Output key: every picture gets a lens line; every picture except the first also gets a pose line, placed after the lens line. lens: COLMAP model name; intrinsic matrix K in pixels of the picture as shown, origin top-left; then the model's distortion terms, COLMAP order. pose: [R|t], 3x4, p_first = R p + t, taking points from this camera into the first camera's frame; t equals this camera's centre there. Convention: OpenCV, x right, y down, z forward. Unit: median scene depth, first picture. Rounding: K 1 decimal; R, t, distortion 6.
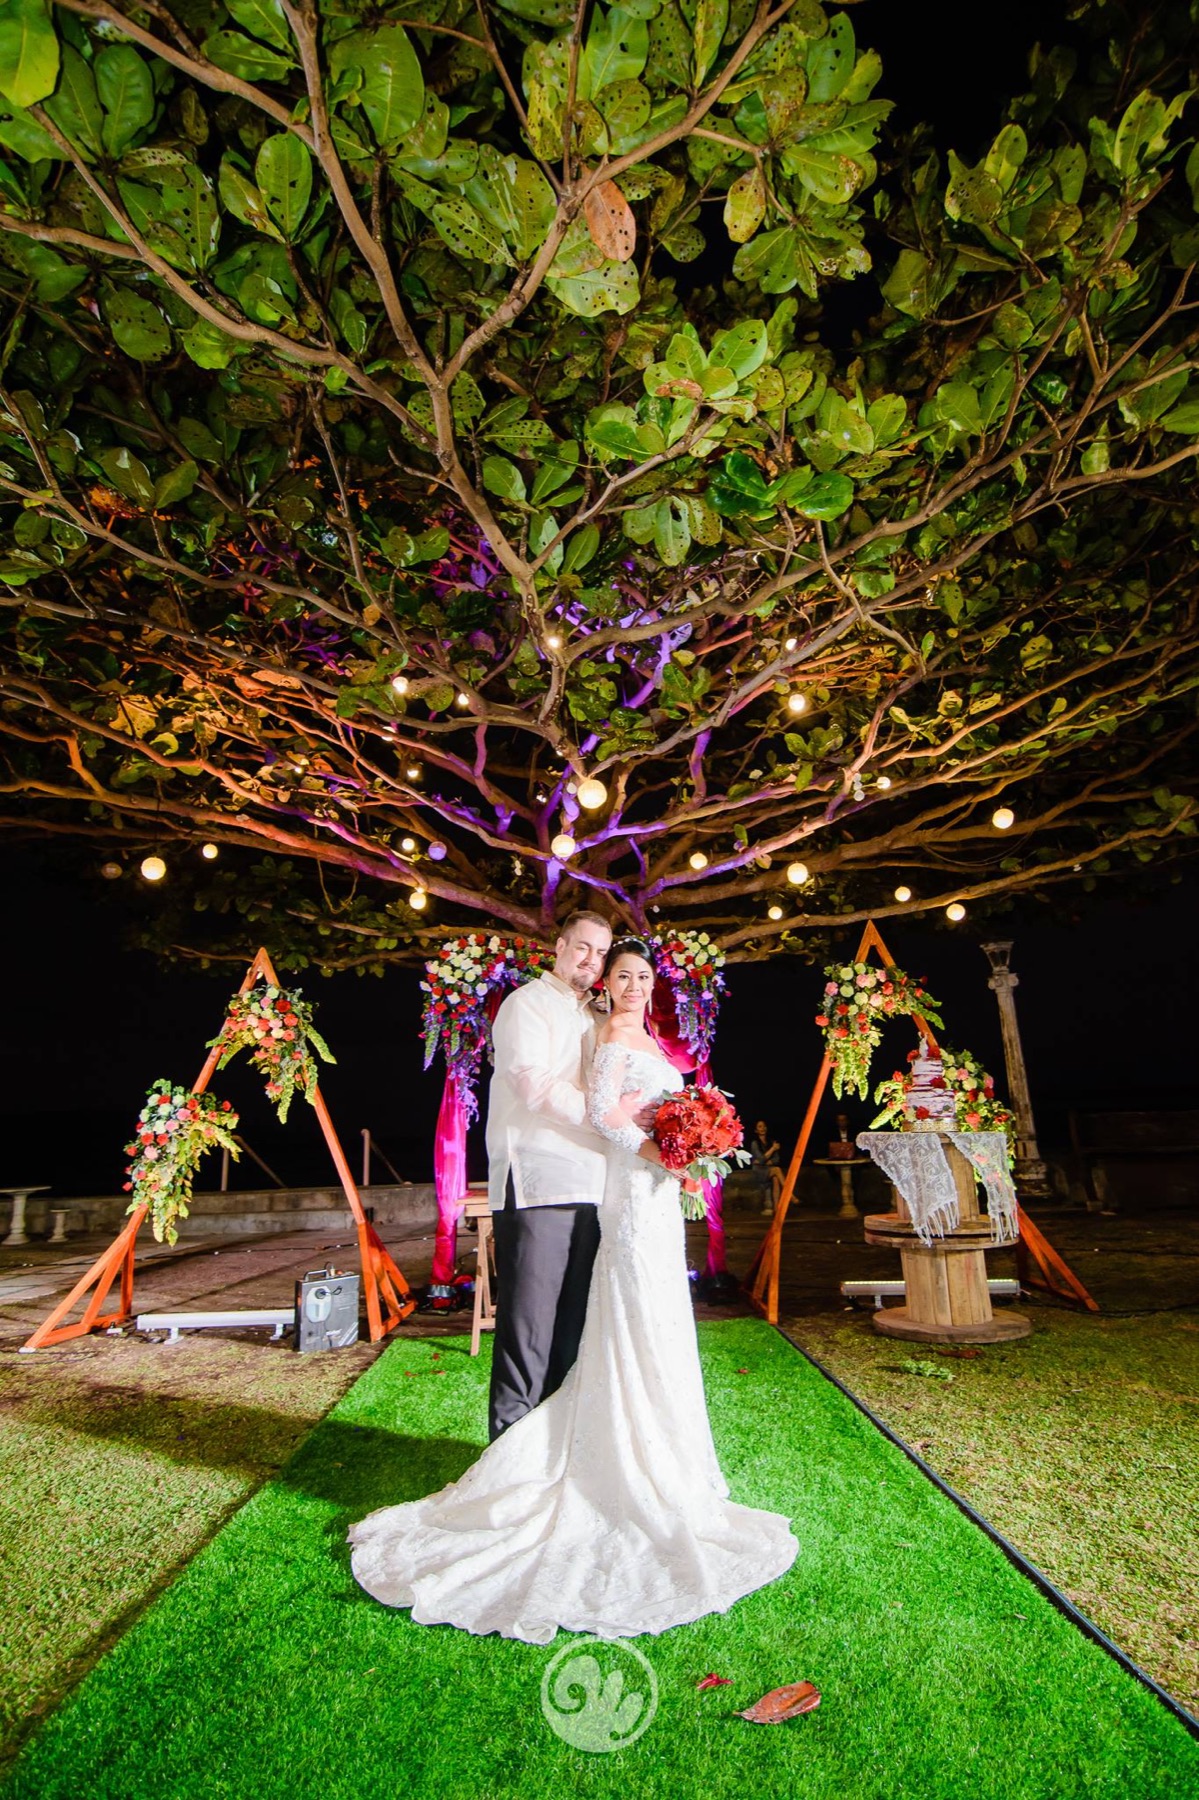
lens RADIAL K [[888.0, 0, 616.4], [0, 888.0, 905.9], [0, 0, 1]] dist [-0.002971, 0.000081]
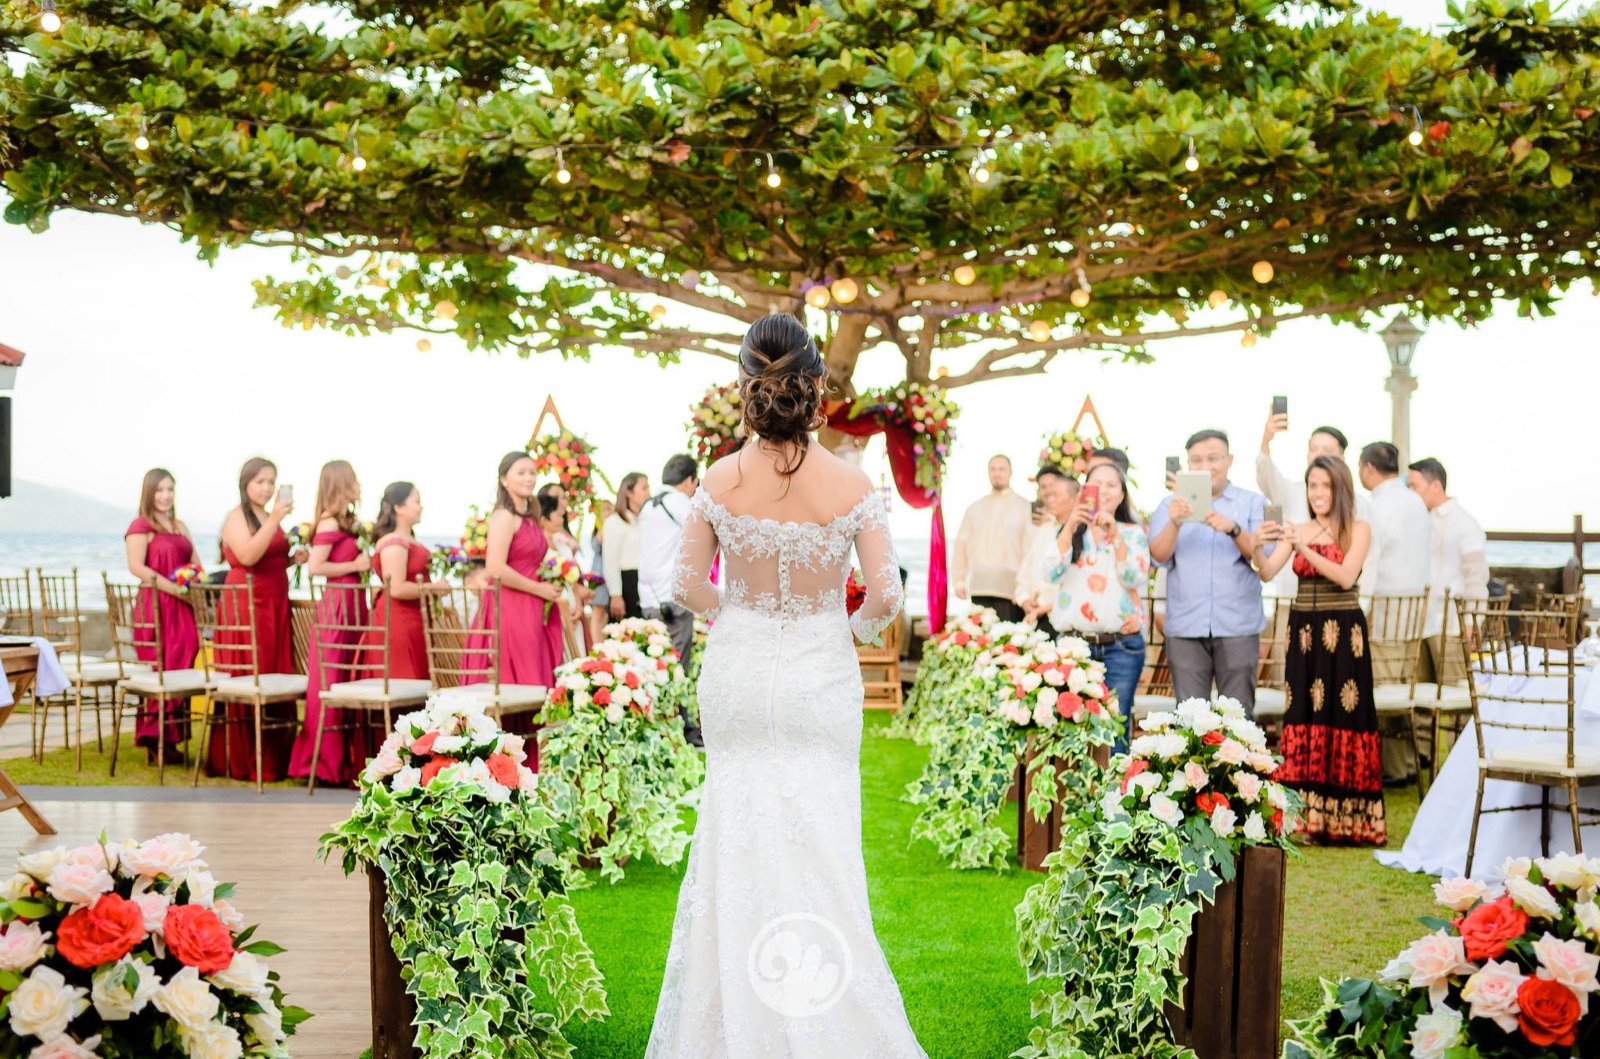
lens RADIAL K [[2070.7, 0, 800.0], [0, 2070.7, 529.5], [0, 0, 1]] dist [0.099596, -0.648578]
pose [[0.997695, 0.045987, -0.049908, 0.064891], [-0.032595, 0.969737, 0.241966, -0.465485], [0.059525, -0.239782, 0.969000, -1.709207]]
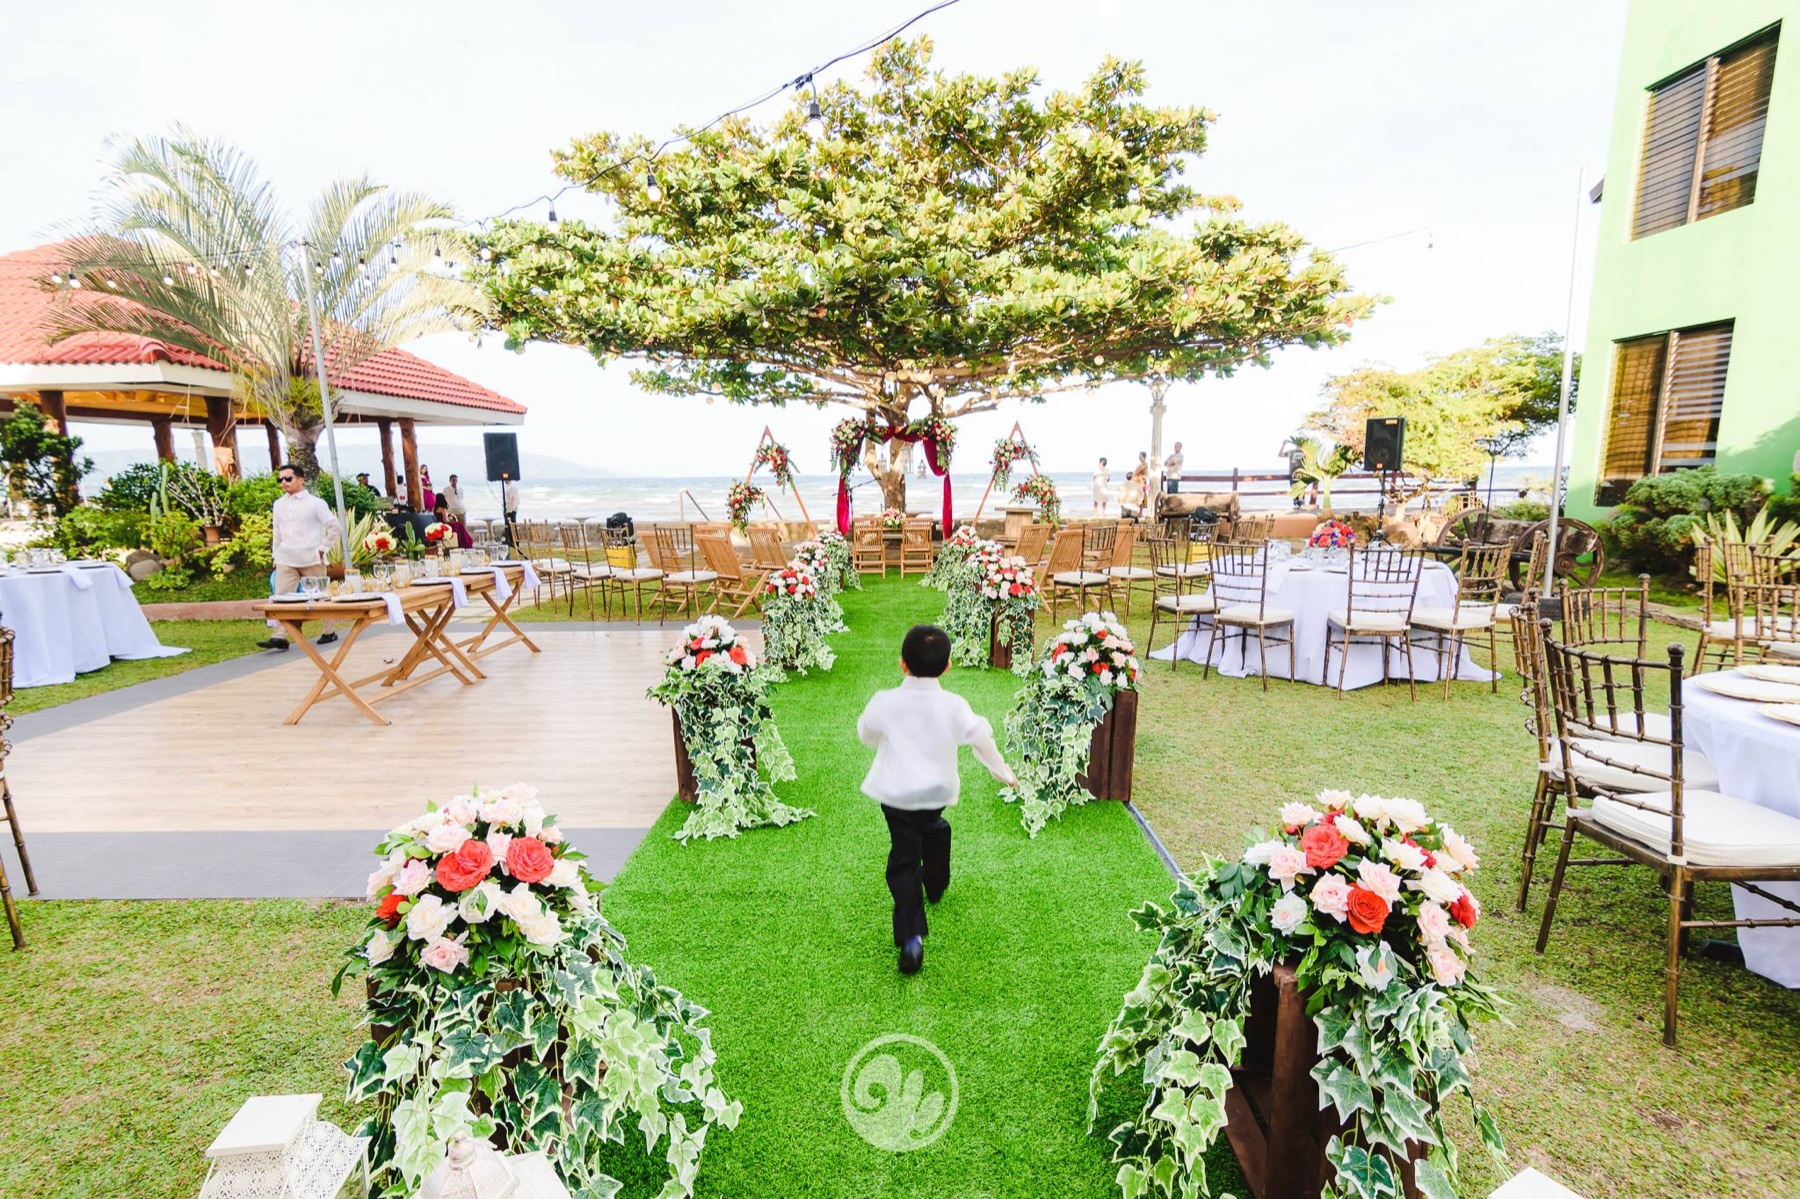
lens RADIAL K [[888.0, 0, 880.0], [0, 888.0, 624.8], [0, 0, 1]] dist [-0.002971, 0.000081]
pose [[0.998239, 0.034544, -0.048228, 0.052848], [-0.012142, 0.914740, 0.403860, -0.472998], [0.058067, -0.402563, 0.913549, -1.543758]]
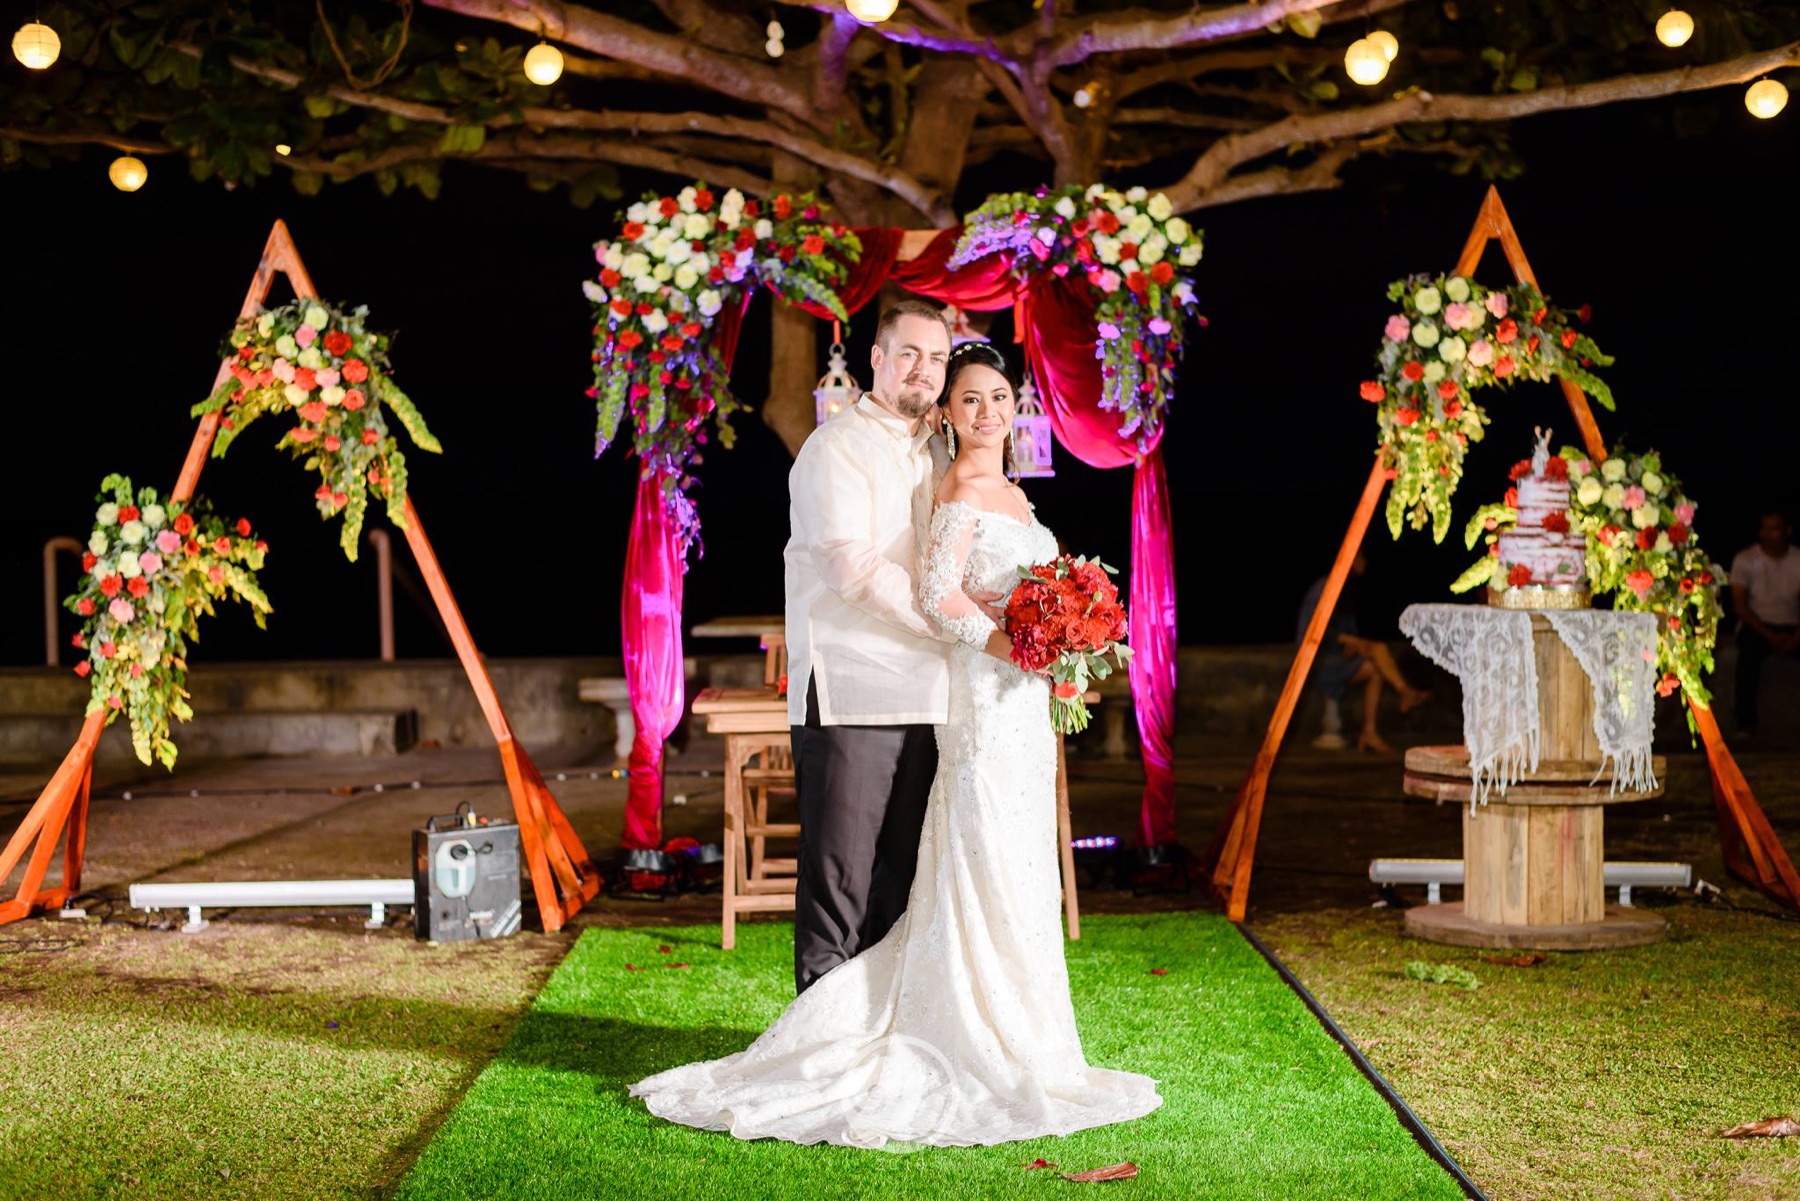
lens RADIAL K [[2717.7, 0, 900.0], [0, 2717.7, 600.5], [0, 0, 1]] dist [0.025678, 0.078233]
pose [[0.999196, 0.020892, -0.034219, 0.012631], [-0.010460, 0.959779, 0.280561, -0.196997], [0.038704, -0.279977, 0.959226, -0.571482]]
